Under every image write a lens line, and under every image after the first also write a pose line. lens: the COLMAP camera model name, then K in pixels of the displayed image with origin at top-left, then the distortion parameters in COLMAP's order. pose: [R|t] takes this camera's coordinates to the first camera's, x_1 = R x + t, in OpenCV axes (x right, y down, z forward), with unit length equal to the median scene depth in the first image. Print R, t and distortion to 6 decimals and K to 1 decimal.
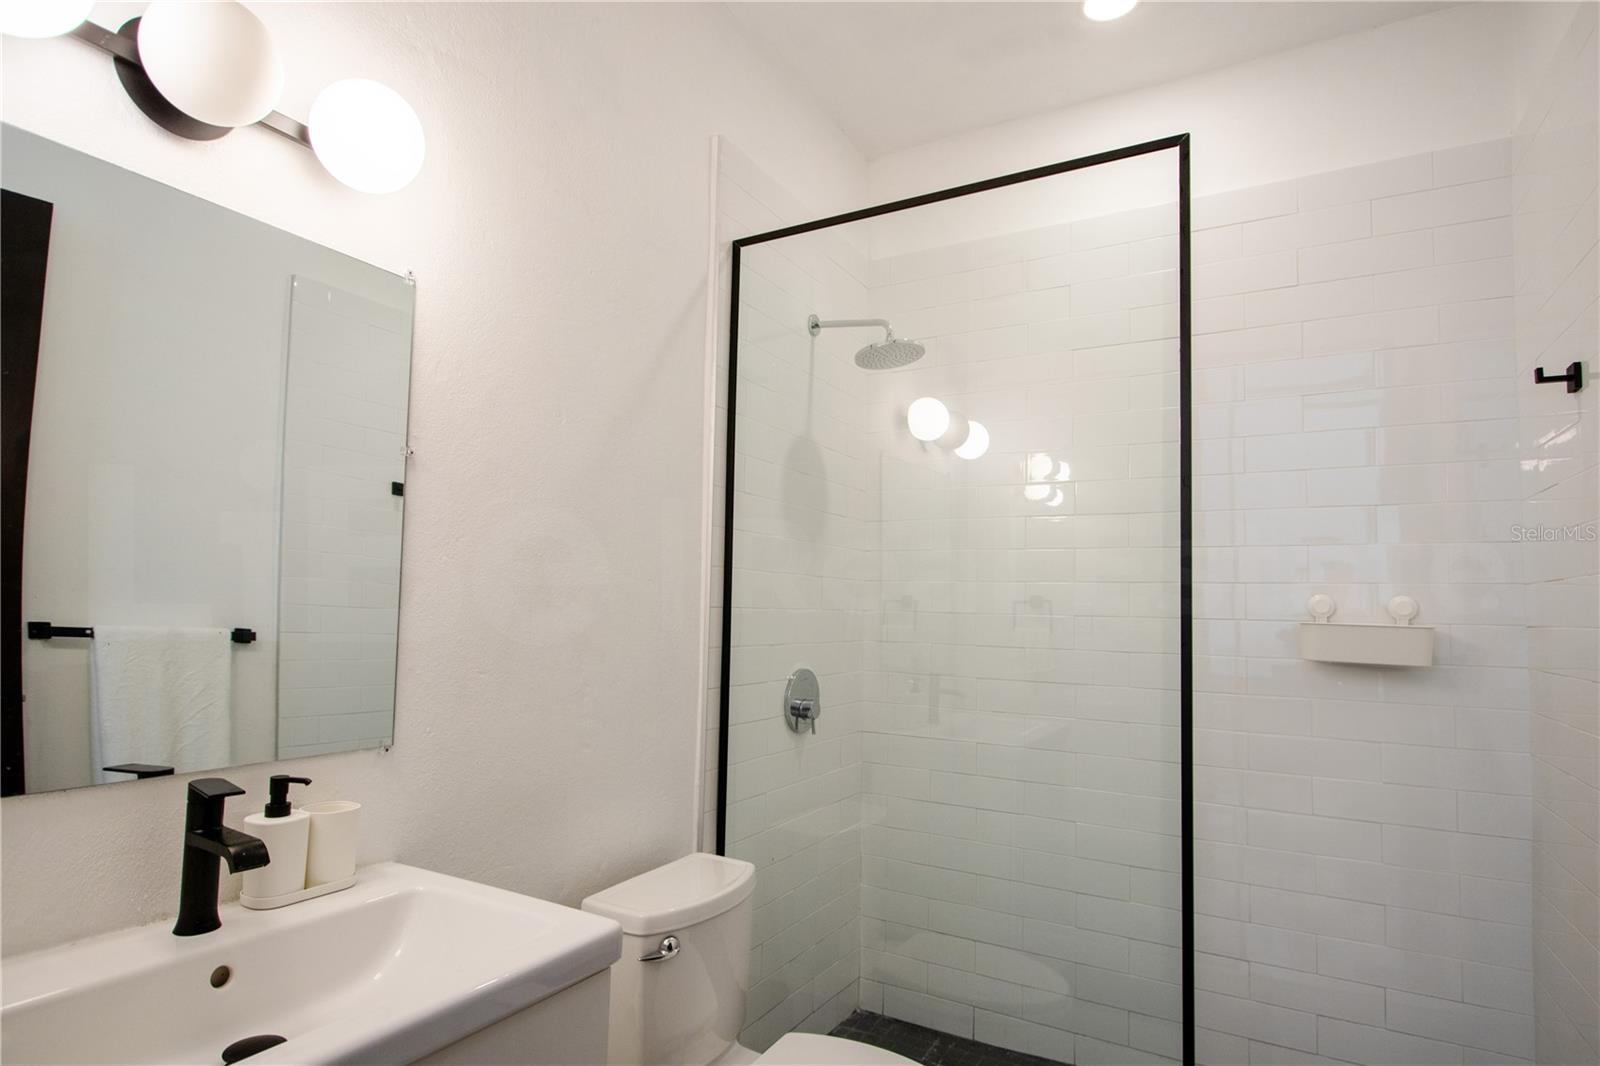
lens RADIAL K [[865.5, 0, 838.0], [0, 865.5, 537.1], [0, 0, 1]] dist [-0.001262, 0.001863]
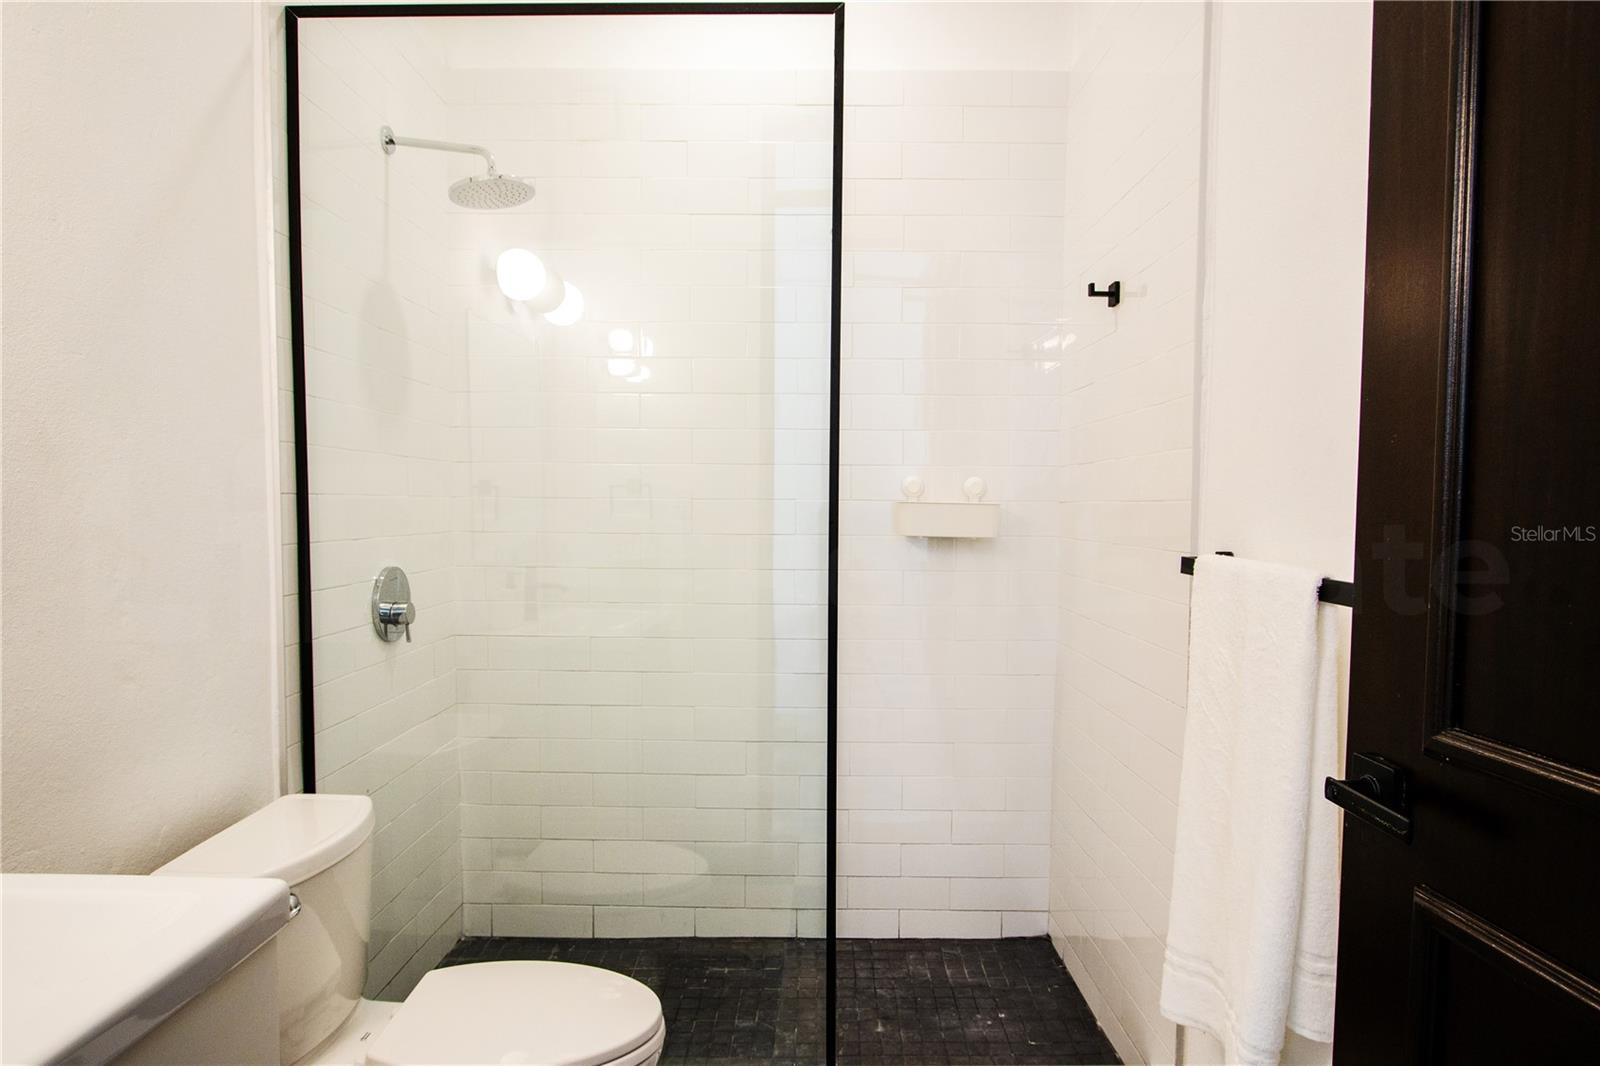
lens RADIAL K [[943.8, 0, 800.0], [0, 943.8, 533.0], [0, 0, 1]] dist [-0.000729, -0.000487]
pose [[0.878635, -0.031438, 0.476458, -0.131211], [-0.026615, 0.993055, 0.114605, 0.005087], [-0.476752, -0.113377, 0.871696, 0.022943]]
